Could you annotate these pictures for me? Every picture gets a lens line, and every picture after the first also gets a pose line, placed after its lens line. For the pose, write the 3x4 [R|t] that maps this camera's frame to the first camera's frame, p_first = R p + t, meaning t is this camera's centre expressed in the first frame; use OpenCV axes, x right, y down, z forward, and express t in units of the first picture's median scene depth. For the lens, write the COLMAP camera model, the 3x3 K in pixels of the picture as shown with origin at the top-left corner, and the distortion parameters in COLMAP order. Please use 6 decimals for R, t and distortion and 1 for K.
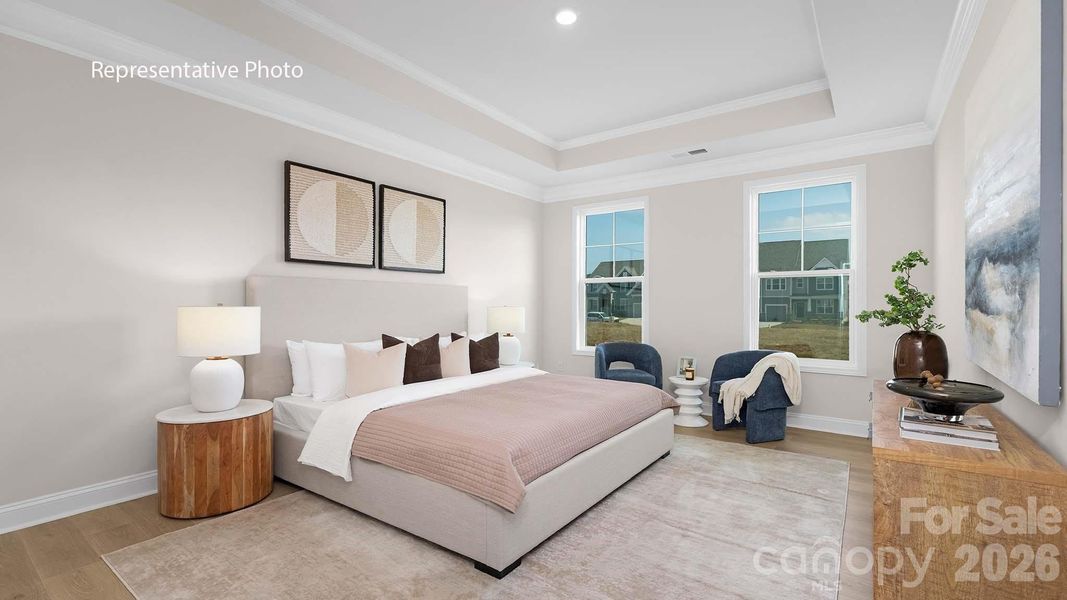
lens RADIAL K [[475.0, 0, 511.5], [0, 475.0, 303.1], [0, 0, 1]] dist [-0.000209, -0.000130]
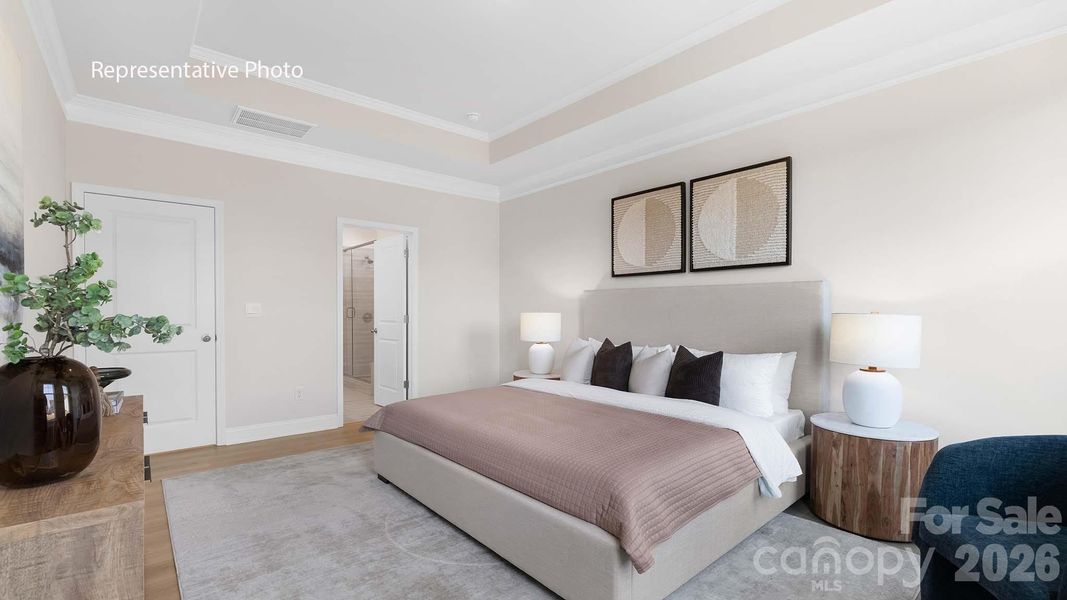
lens RADIAL K [[494.0, 0, 541.4], [0, 494.0, 319.2], [0, 0, 1]] dist [0.000084, 0.000068]
pose [[-0.230444, 0.011204, -0.973021, 0.730015], [0.001946, 0.999937, 0.011053, 0.008060], [0.973084, 0.000654, -0.230451, 0.941555]]
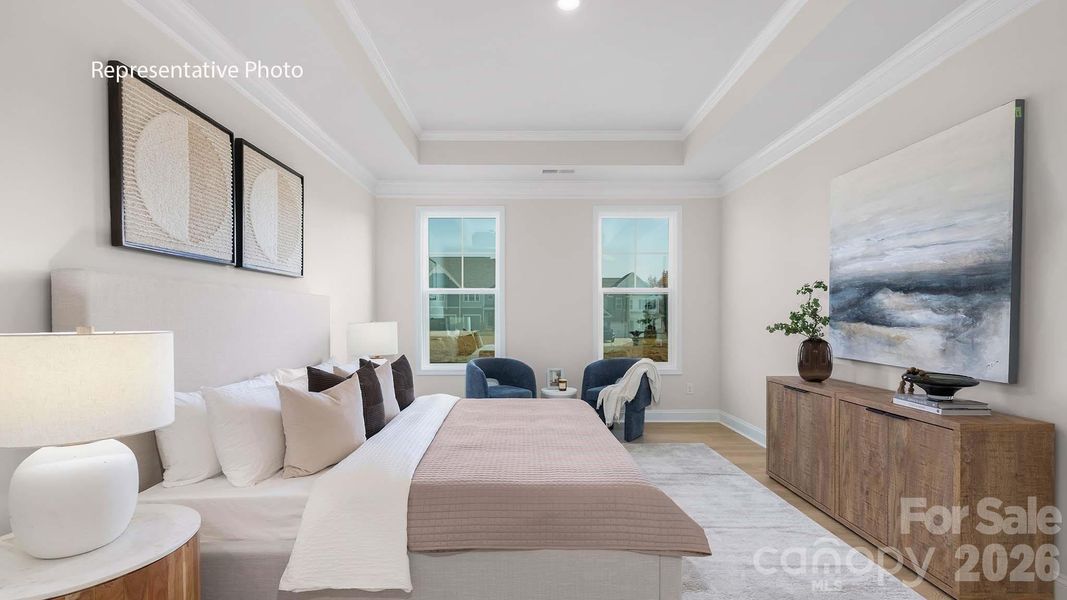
lens RADIAL K [[494.0, 0, 541.4], [0, 494.0, 319.2], [0, 0, 1]] dist [0.000084, 0.000068]
pose [[0.784438, -0.008352, 0.620151, -0.373404], [0.000620, 0.999919, 0.012682, -0.009447], [-0.620207, -0.009564, 0.784380, 0.207461]]
